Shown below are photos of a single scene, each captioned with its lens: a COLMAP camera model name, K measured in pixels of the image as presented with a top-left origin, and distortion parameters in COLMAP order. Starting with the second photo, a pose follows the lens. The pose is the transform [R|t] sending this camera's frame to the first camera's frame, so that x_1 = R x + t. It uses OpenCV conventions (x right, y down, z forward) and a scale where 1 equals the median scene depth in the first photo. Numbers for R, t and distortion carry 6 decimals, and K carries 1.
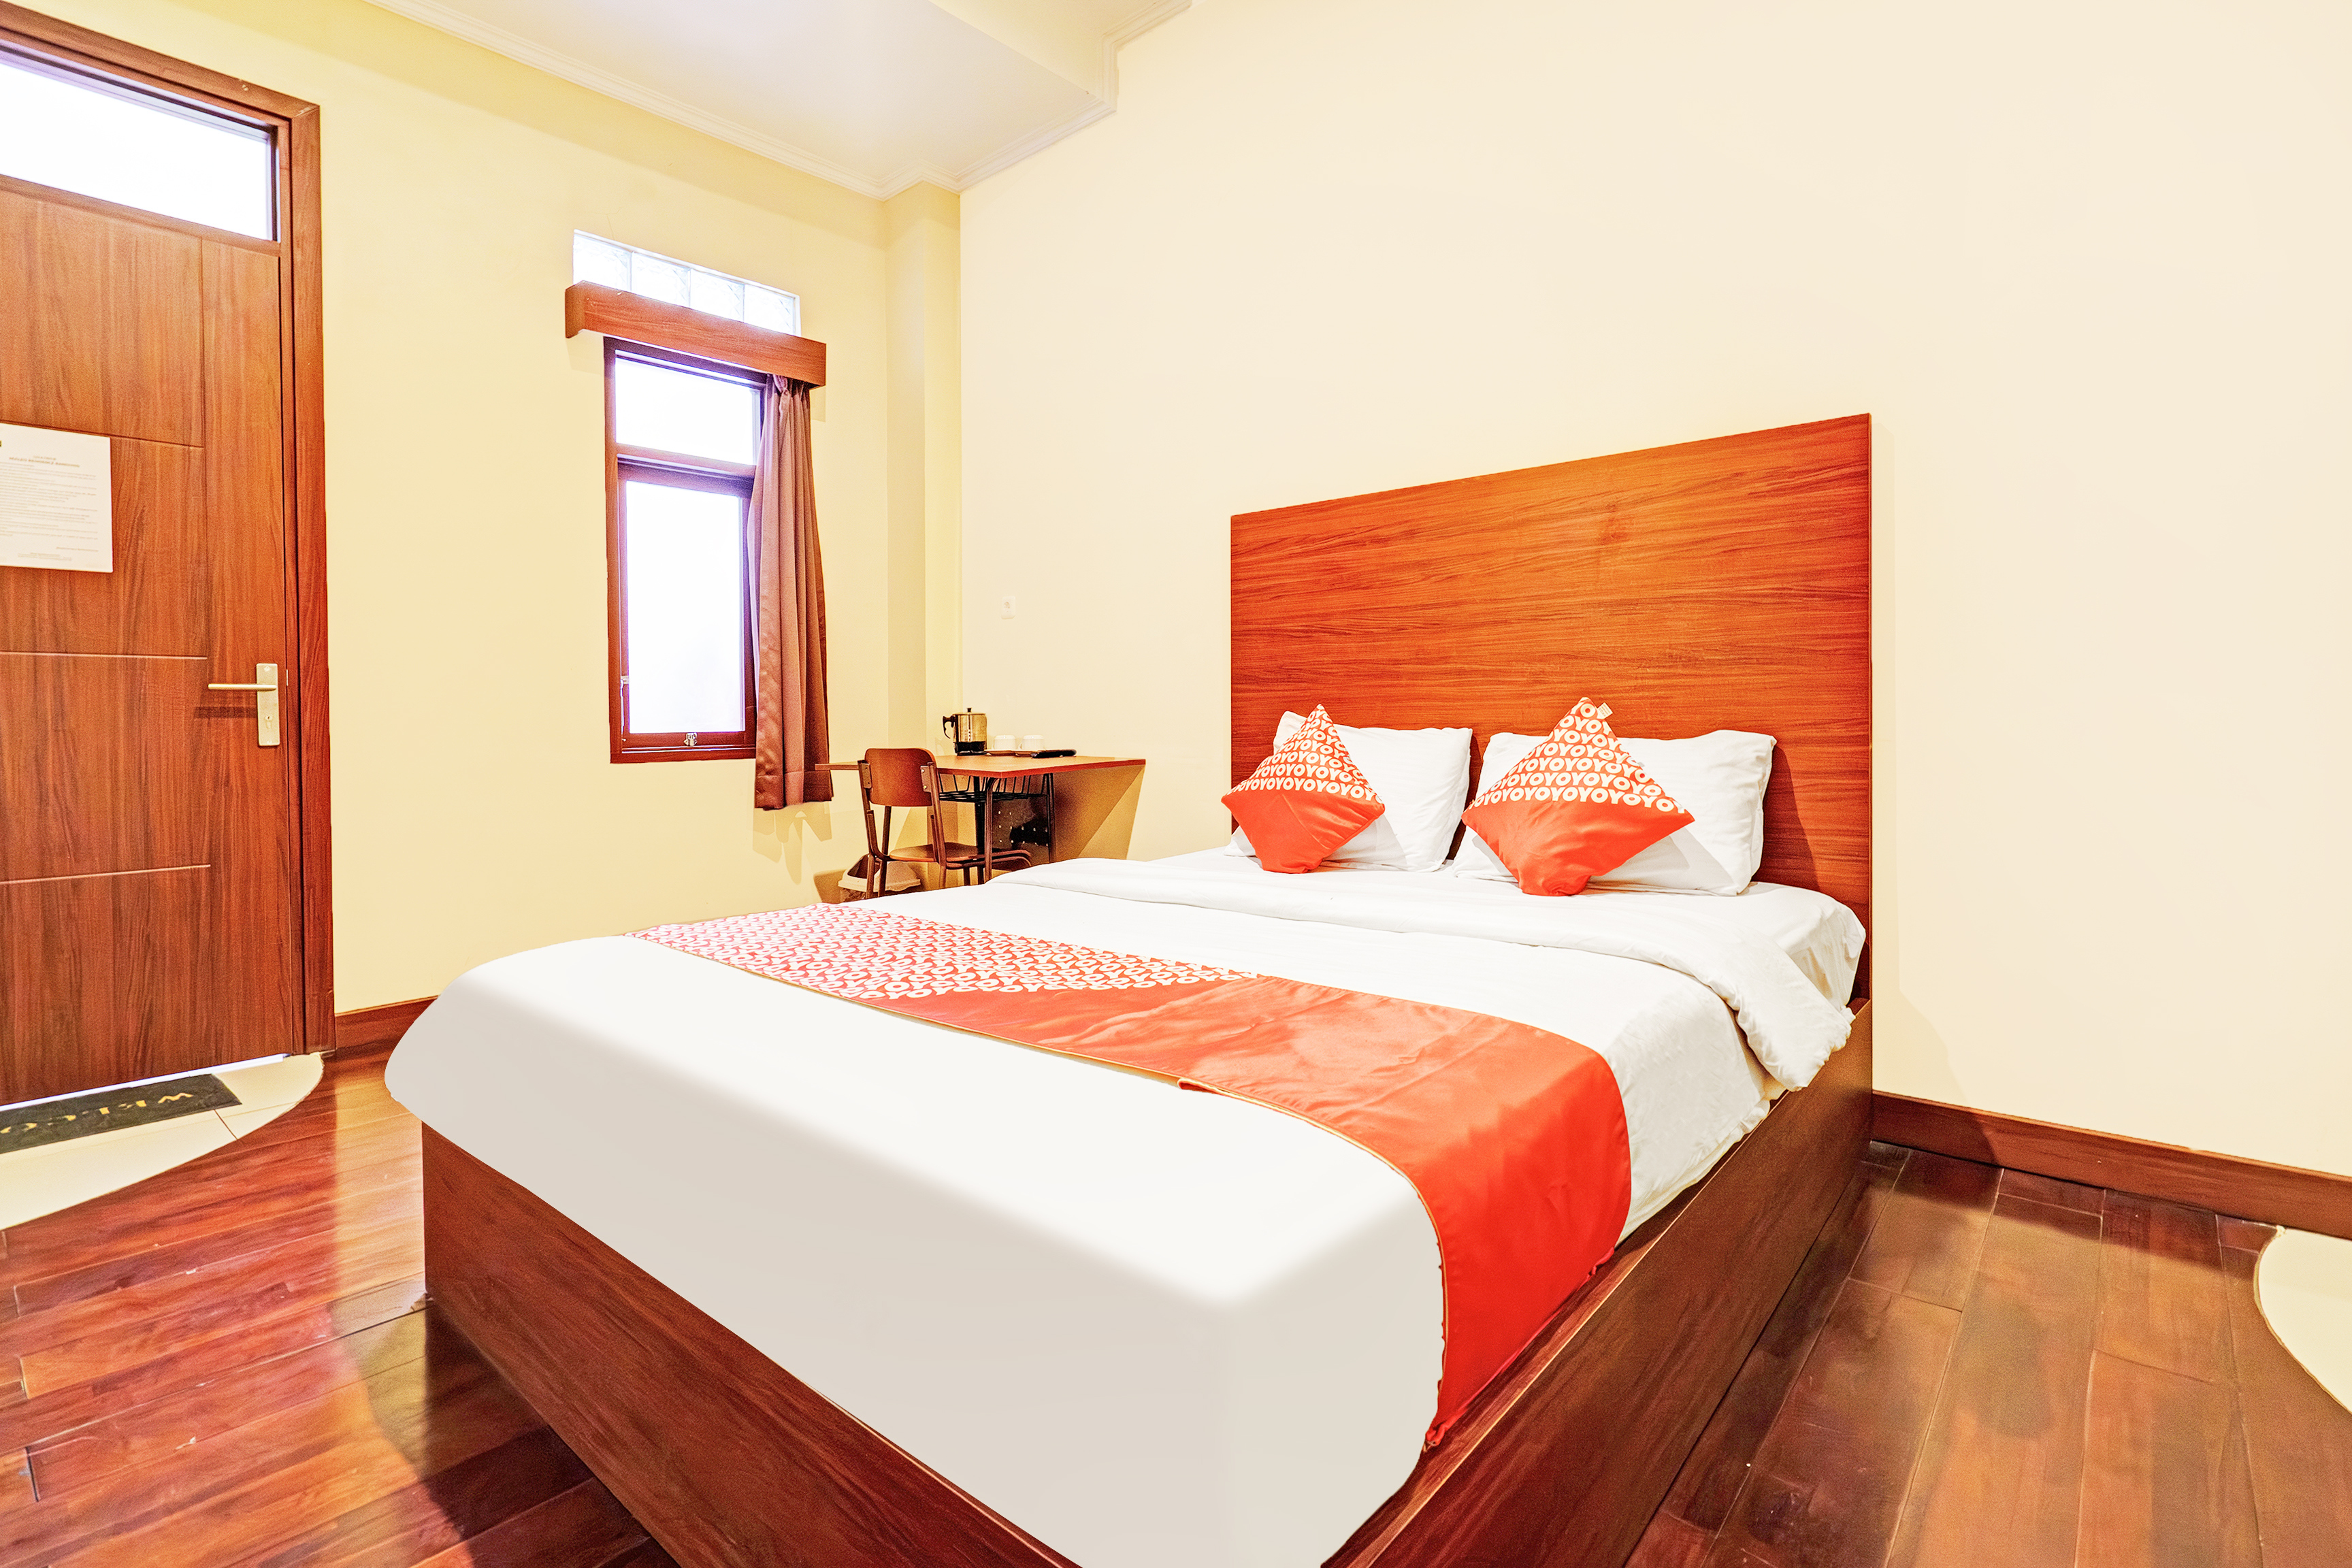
lens RADIAL K [[1109.7, 0, 1173.9], [0, 1109.7, 765.9], [0, 0, 1]] dist [0.000142, 0.000223]
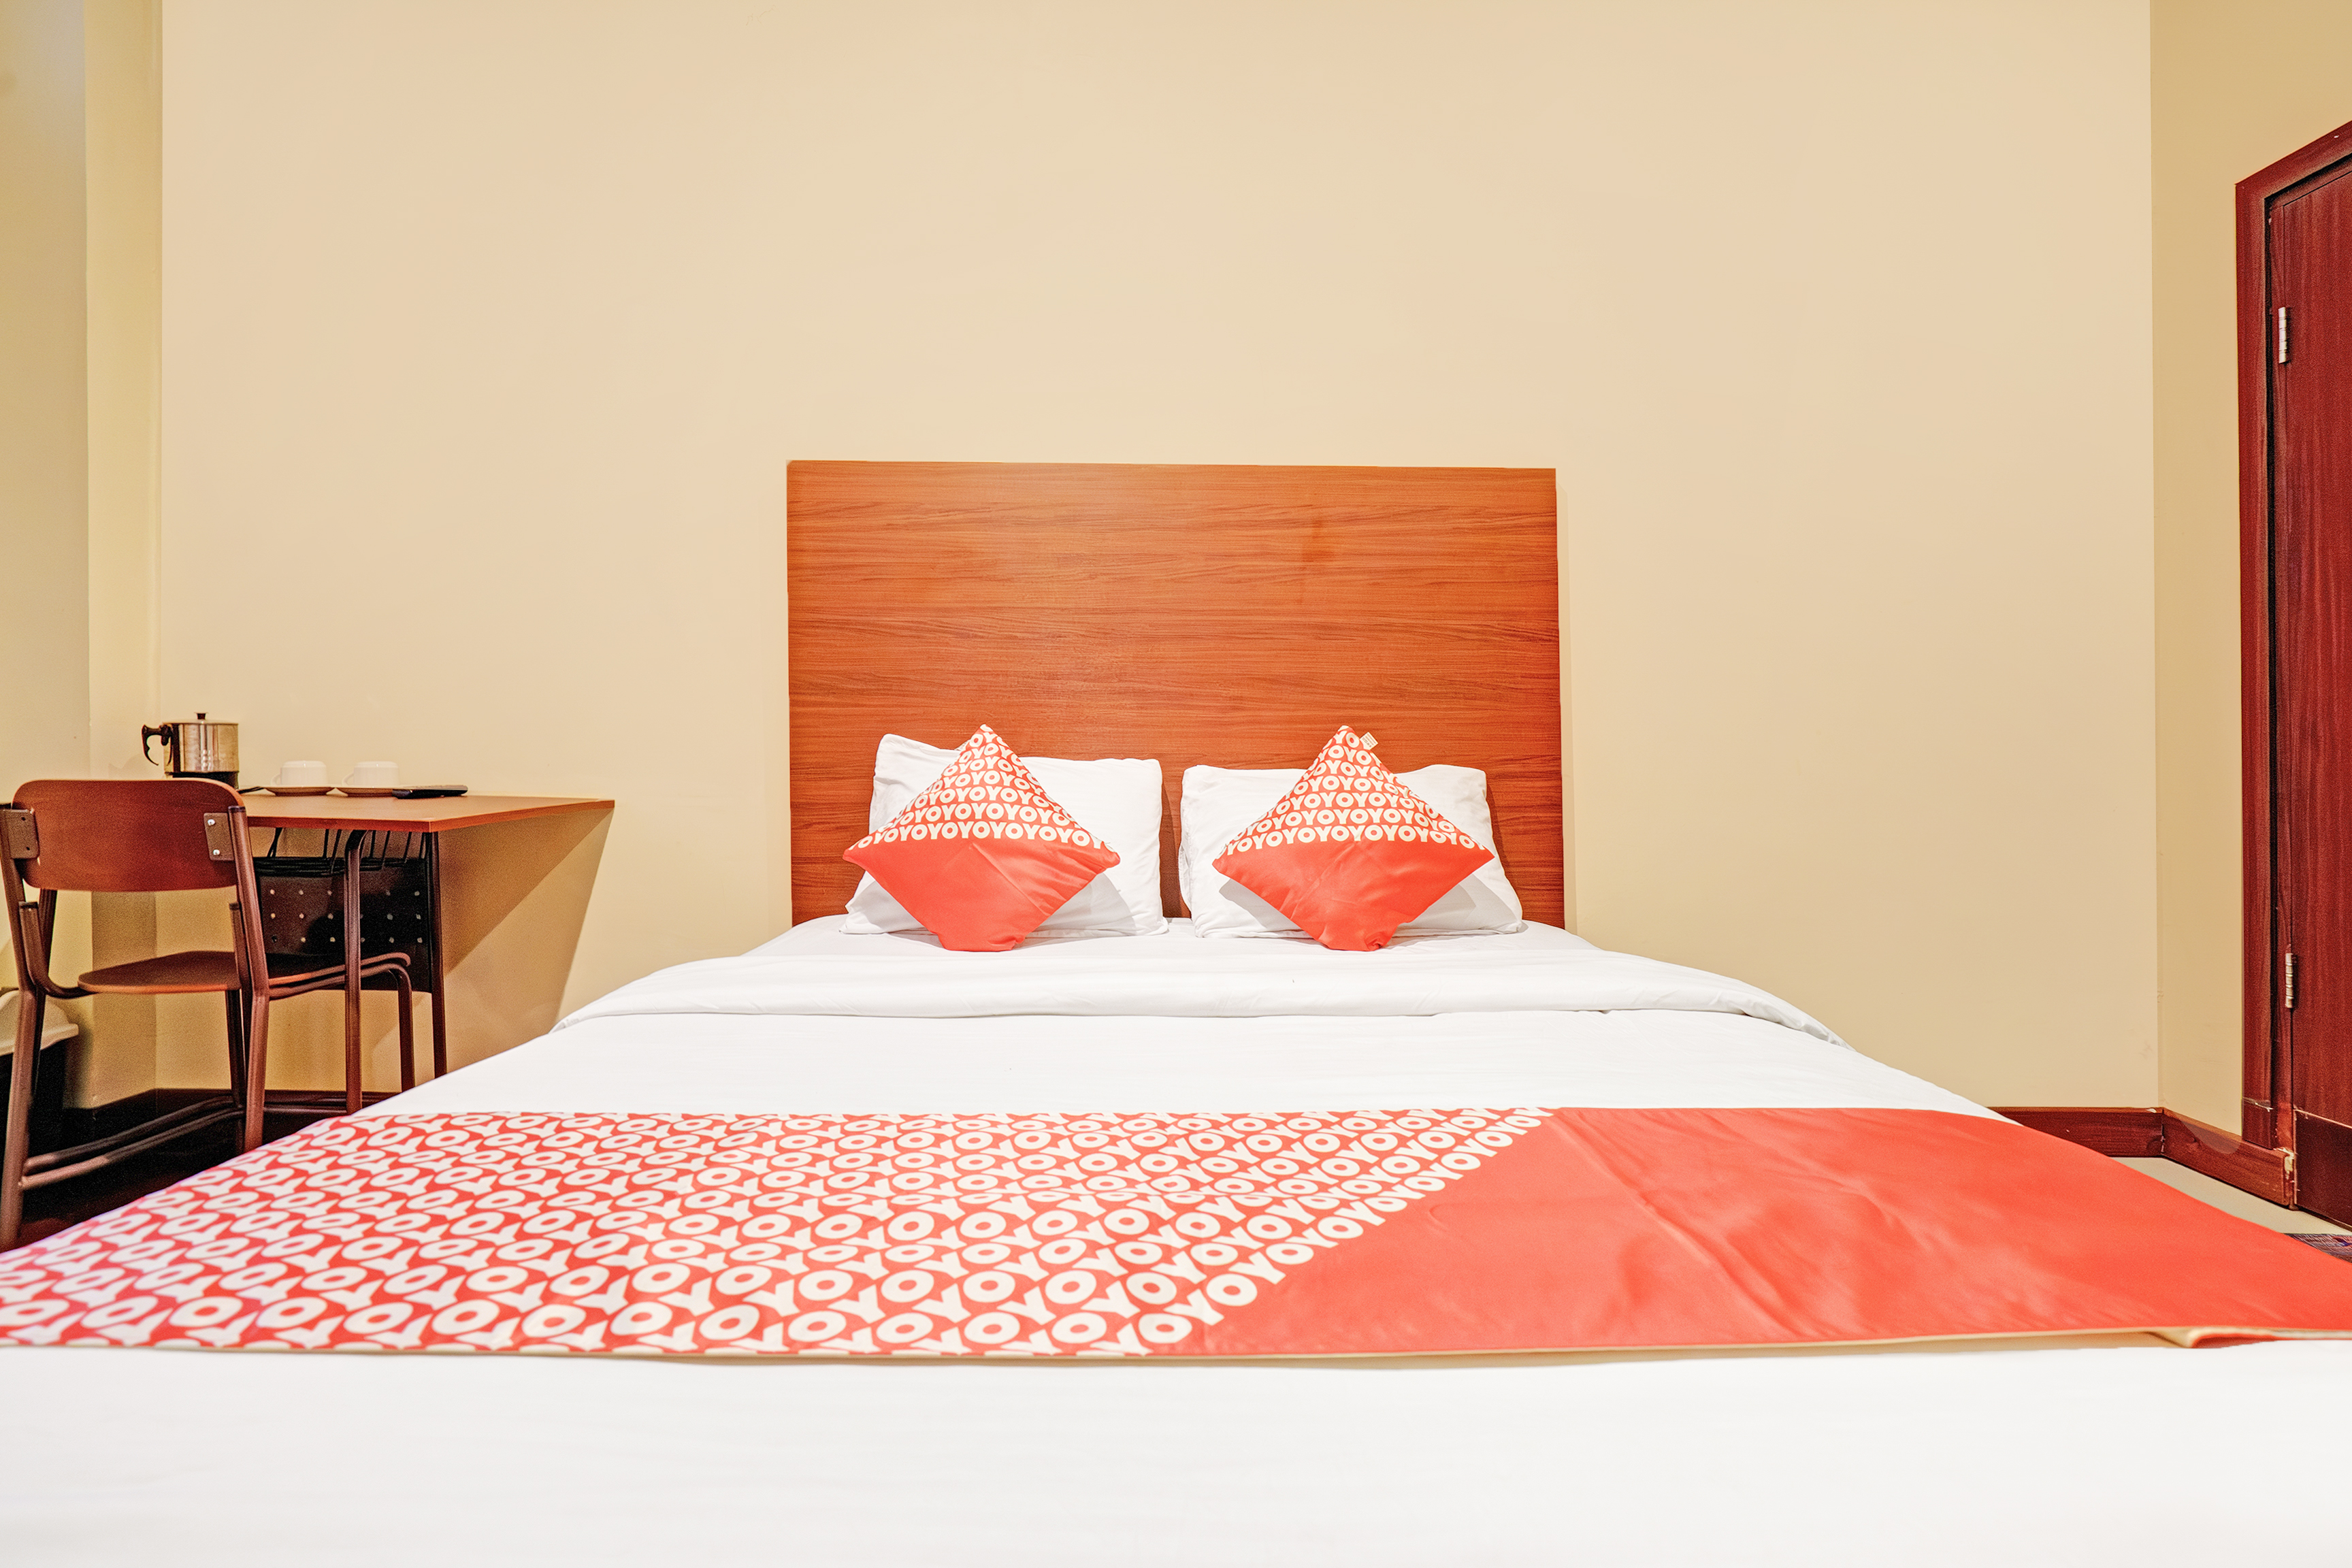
lens RADIAL K [[1138.3, 0, 1176.0], [0, 1138.3, 784.0], [0, 0, 1]] dist [0.002748, 0.000301]
pose [[0.751076, 0.005159, 0.660195, -0.303443], [0.011118, 0.999729, -0.020460, 0.002733], [-0.660122, 0.022707, 0.750815, 0.351679]]
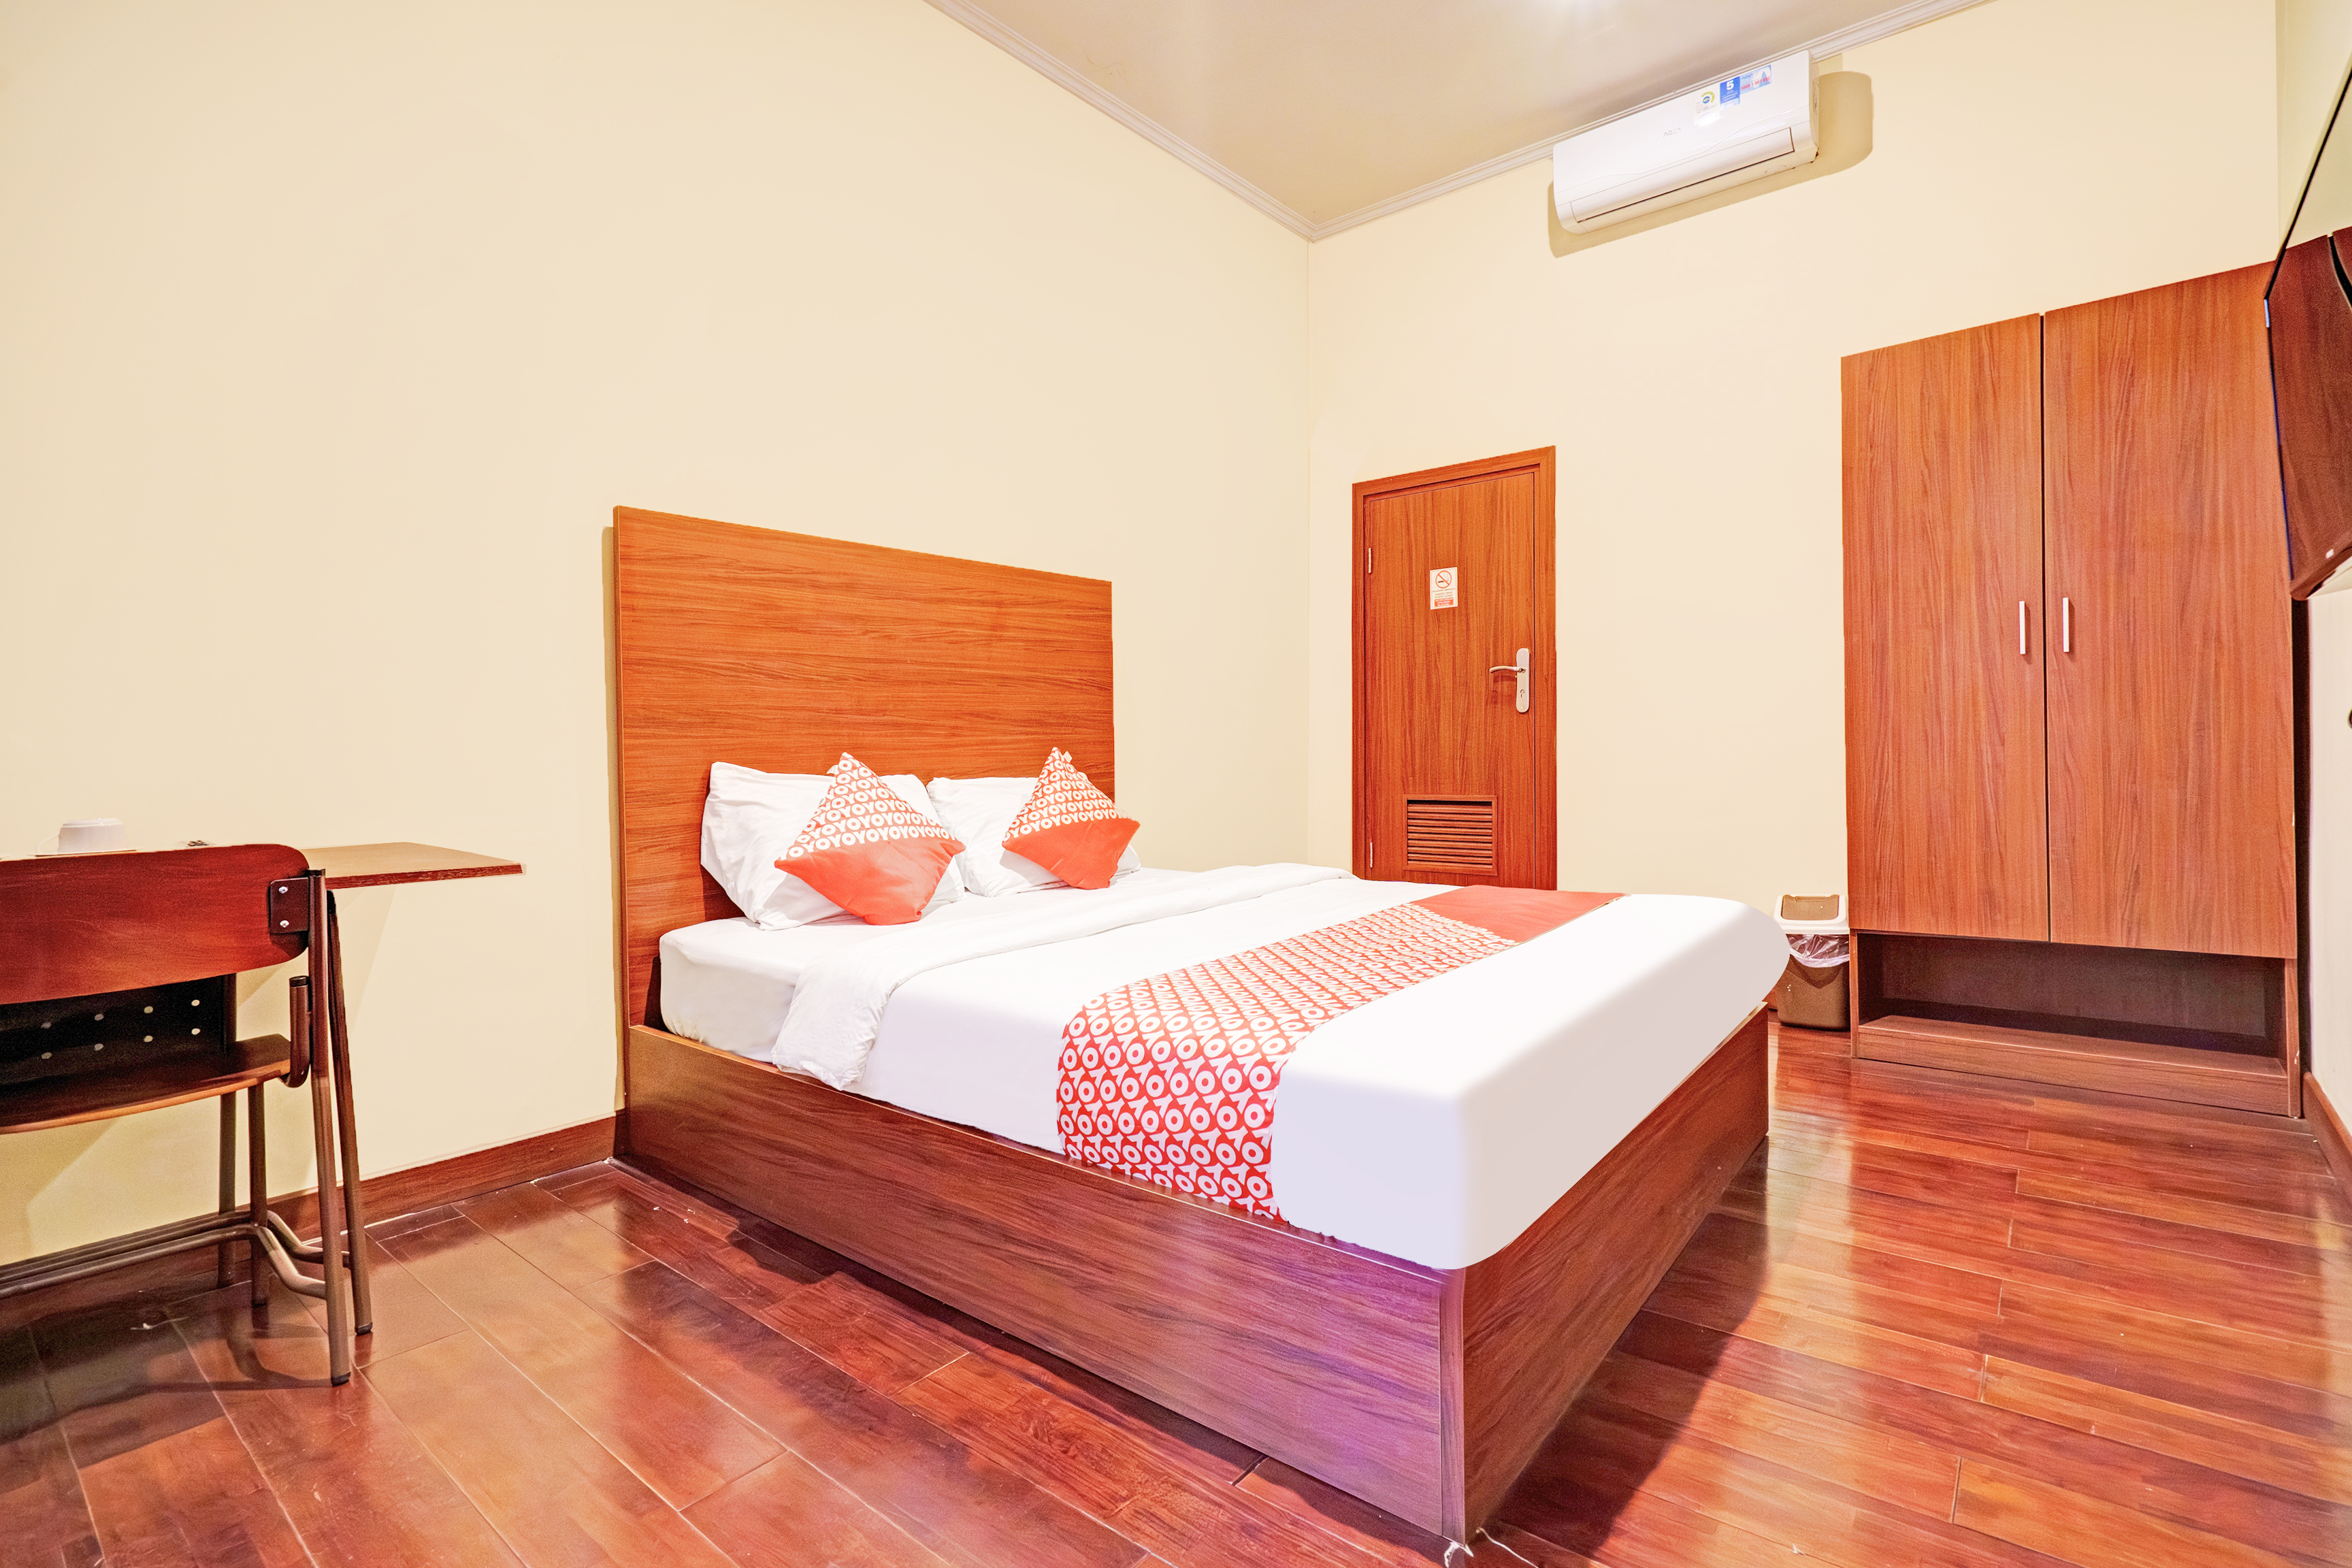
lens RADIAL K [[1109.7, 0, 1173.9], [0, 1109.7, 765.9], [0, 0, 1]] dist [0.000142, 0.000223]
pose [[-0.021083, 0.001983, 0.999776, -0.879069], [0.069470, 0.997584, -0.000514, -0.025264], [-0.997361, 0.069443, -0.021170, 0.791928]]
